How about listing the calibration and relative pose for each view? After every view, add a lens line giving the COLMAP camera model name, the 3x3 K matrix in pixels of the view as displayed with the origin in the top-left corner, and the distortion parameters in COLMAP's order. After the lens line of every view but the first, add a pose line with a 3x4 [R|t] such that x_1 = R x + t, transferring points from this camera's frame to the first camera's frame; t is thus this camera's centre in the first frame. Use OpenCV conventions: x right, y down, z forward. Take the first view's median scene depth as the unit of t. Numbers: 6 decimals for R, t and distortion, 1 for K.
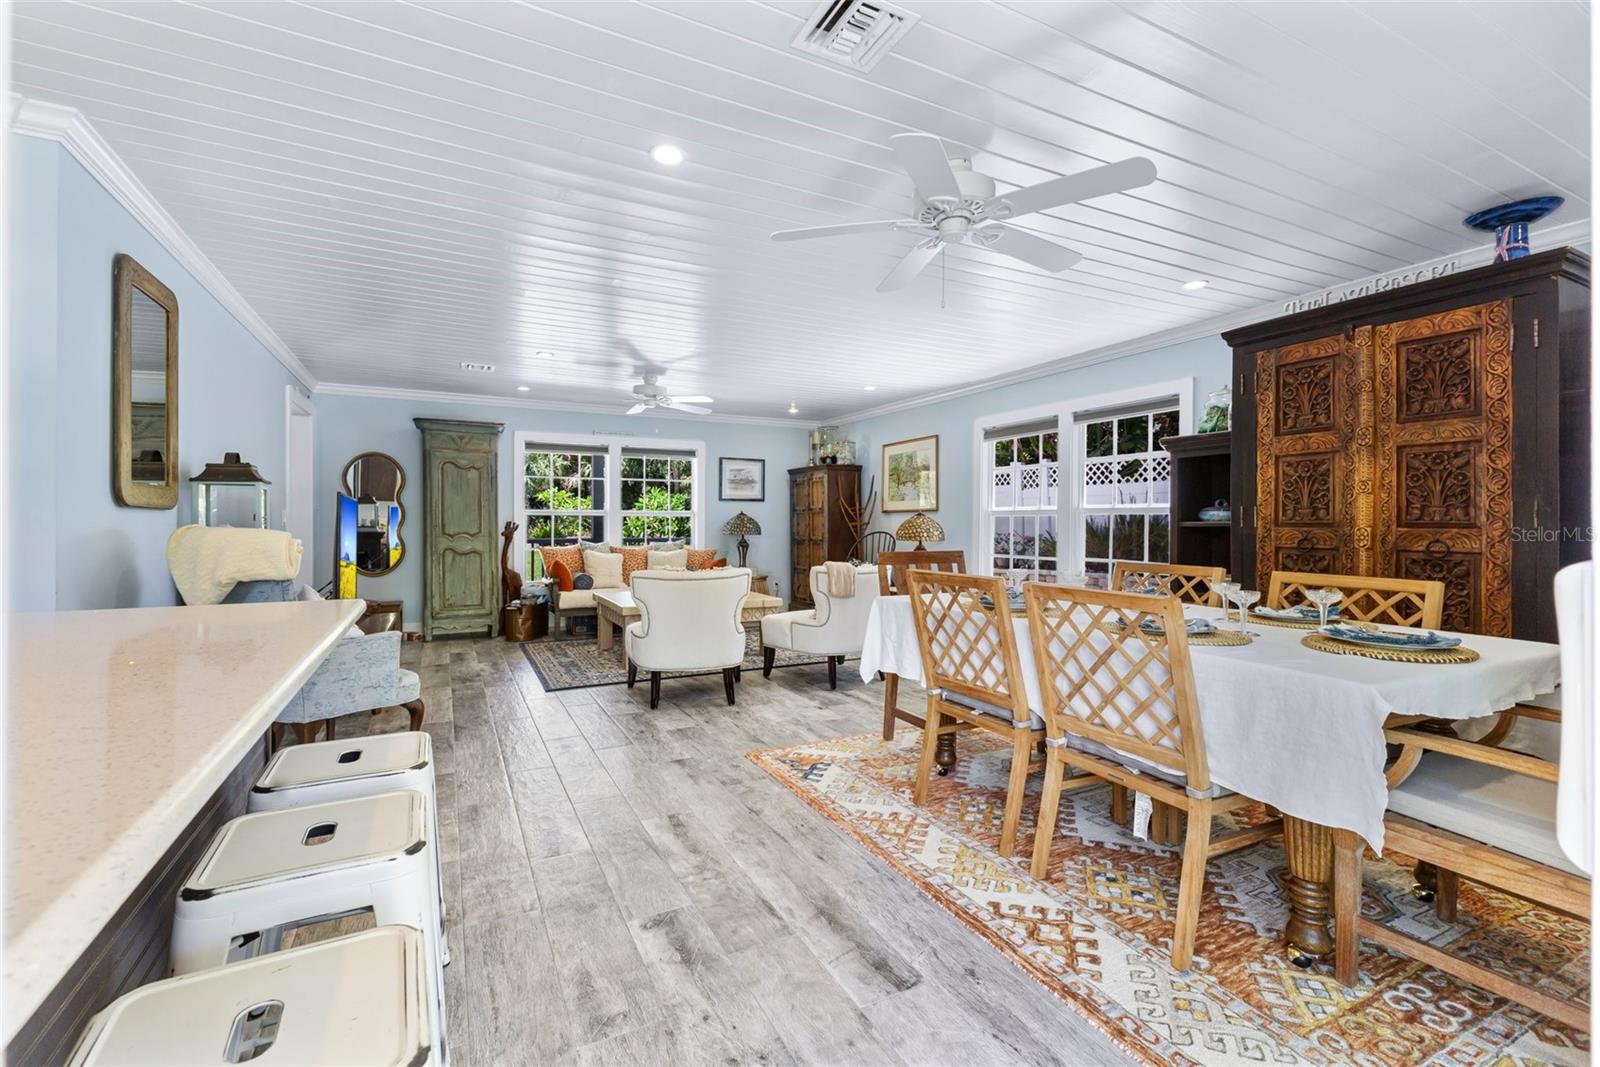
lens RADIAL K [[698.2, 0, 809.1], [0, 698.2, 525.2], [0, 0, 1]] dist [0.010224, -0.000229]
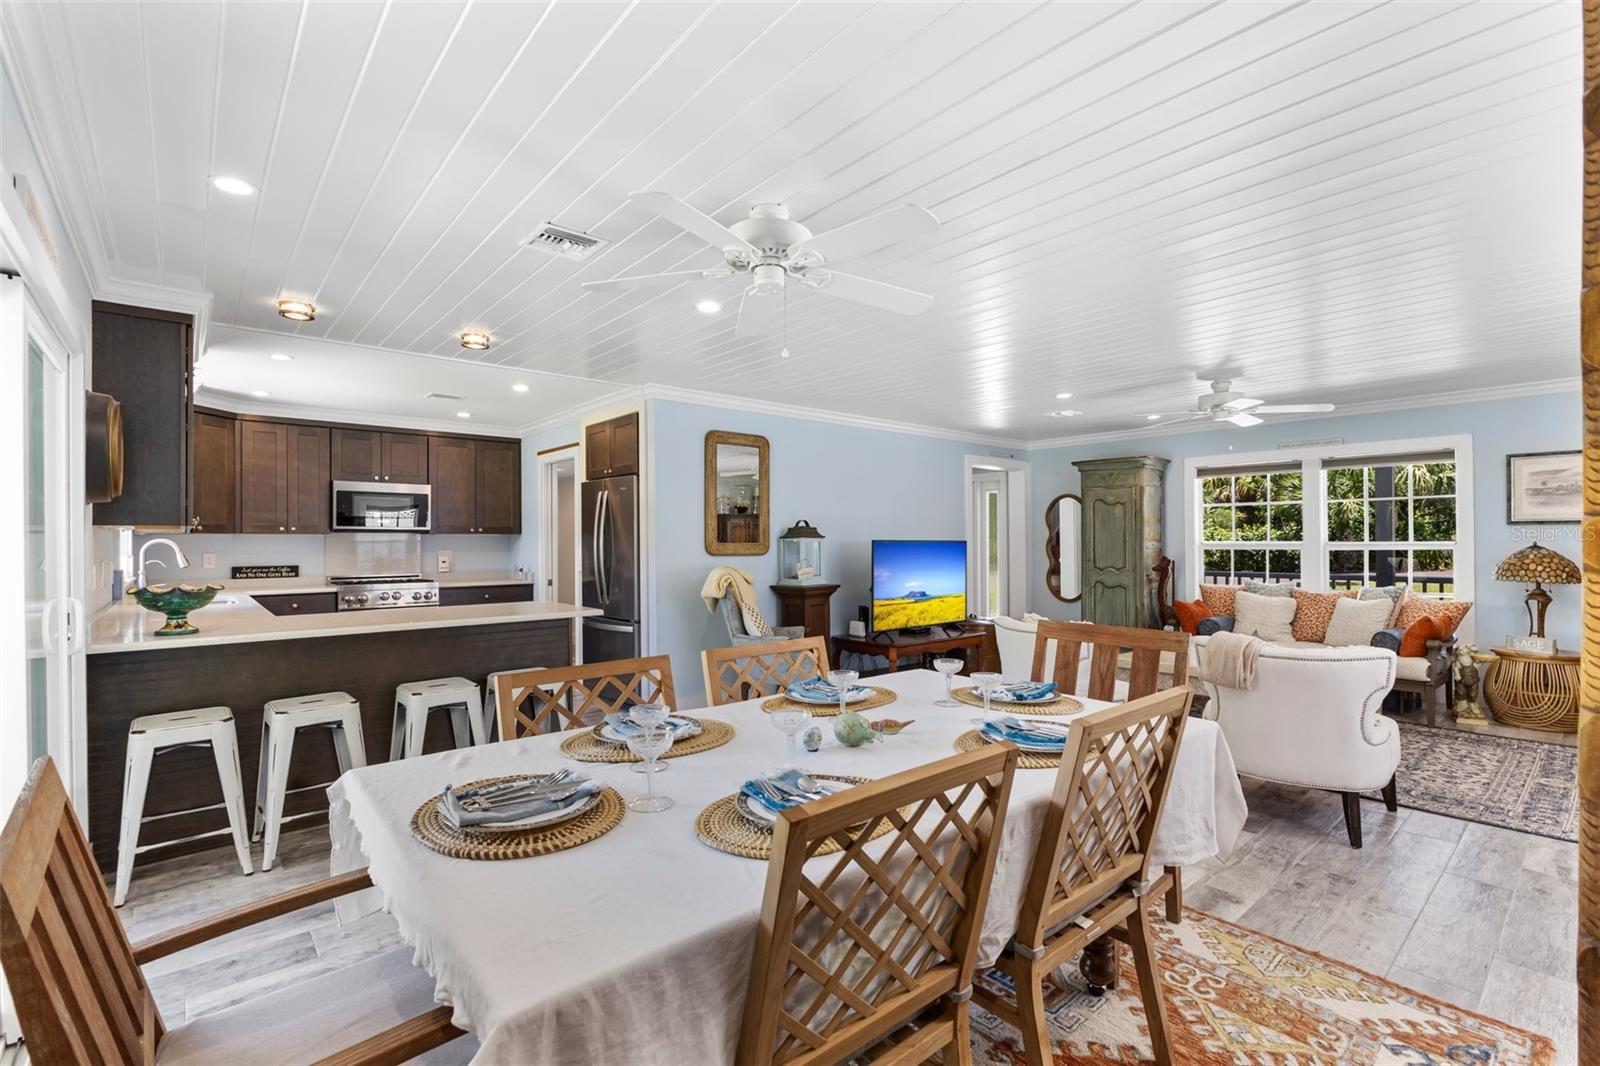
lens RADIAL K [[725.1, 0, 804.5], [0, 725.1, 539.7], [0, 0, 1]] dist [-0.004350, -0.000315]
pose [[0.223272, -0.004087, -0.974748, 0.959062], [0.000840, 0.999992, -0.004000, -0.053448], [0.974756, 0.000074, 0.223274, 0.672277]]
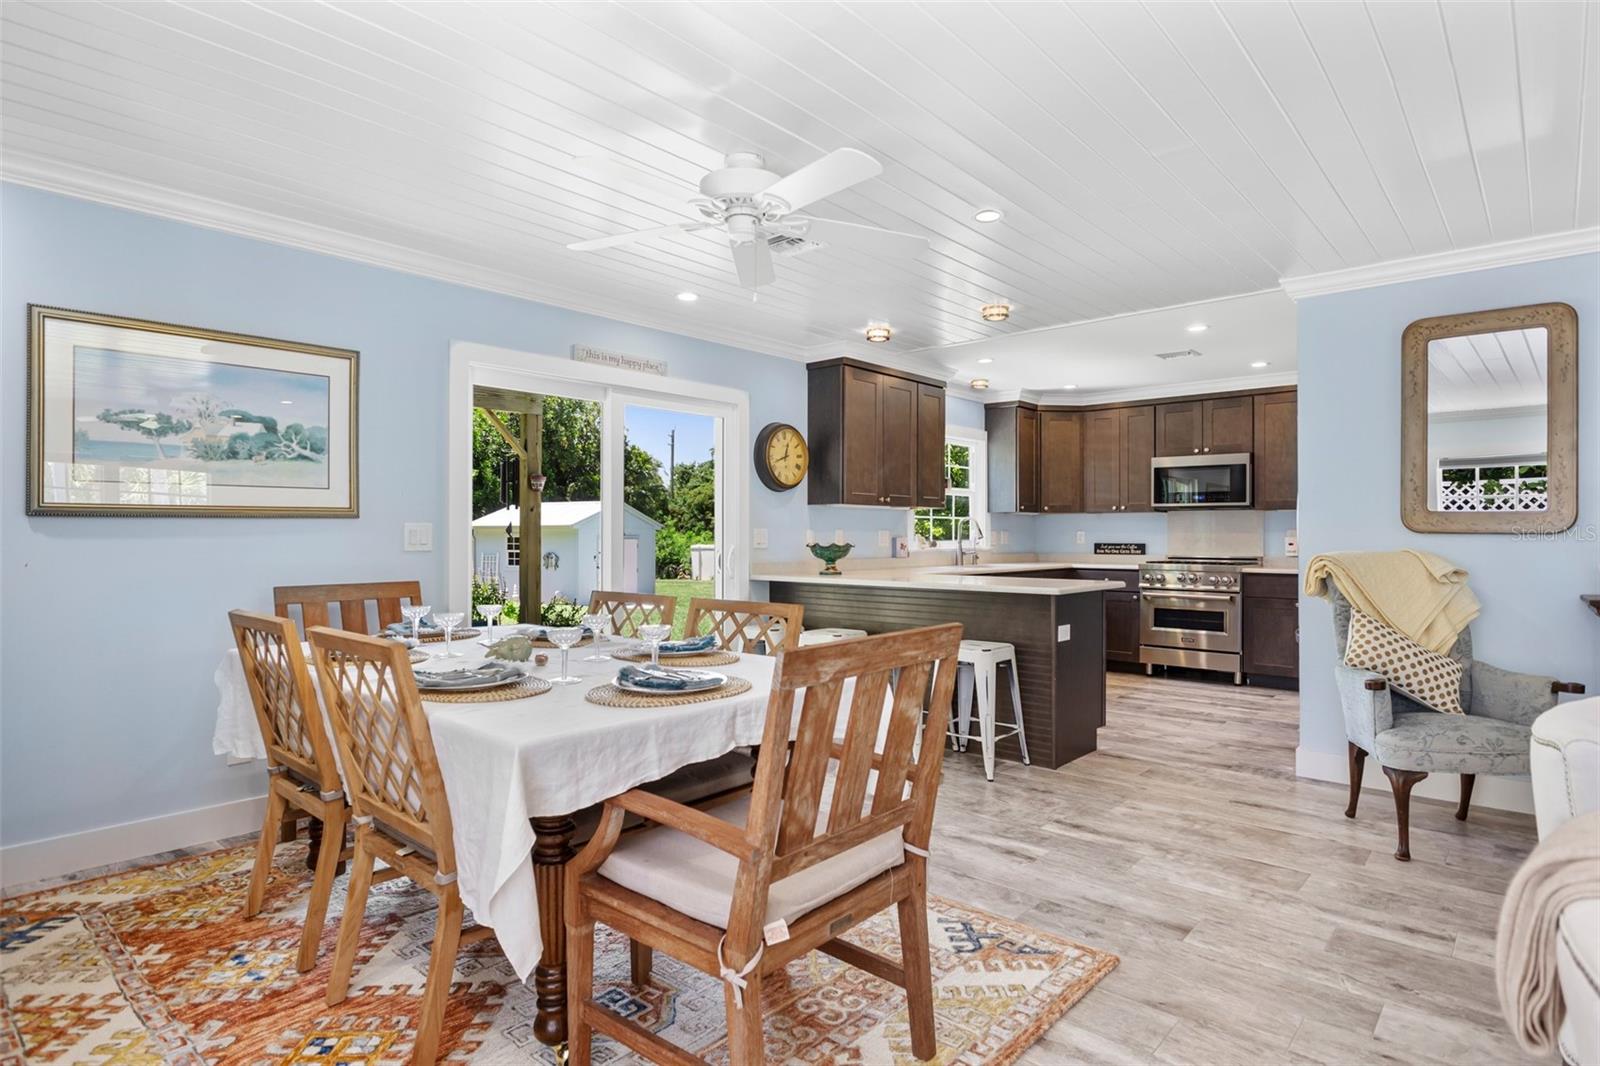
lens RADIAL K [[851.9, 0, 808.3], [0, 851.9, 530.5], [0, 0, 1]] dist [-0.006820, -0.000176]
pose [[-0.934464, -0.004639, -0.356028, 0.427754], [-0.004484, 0.999989, -0.001261, -0.019660], [0.356030, 0.000418, -0.934474, 1.698585]]
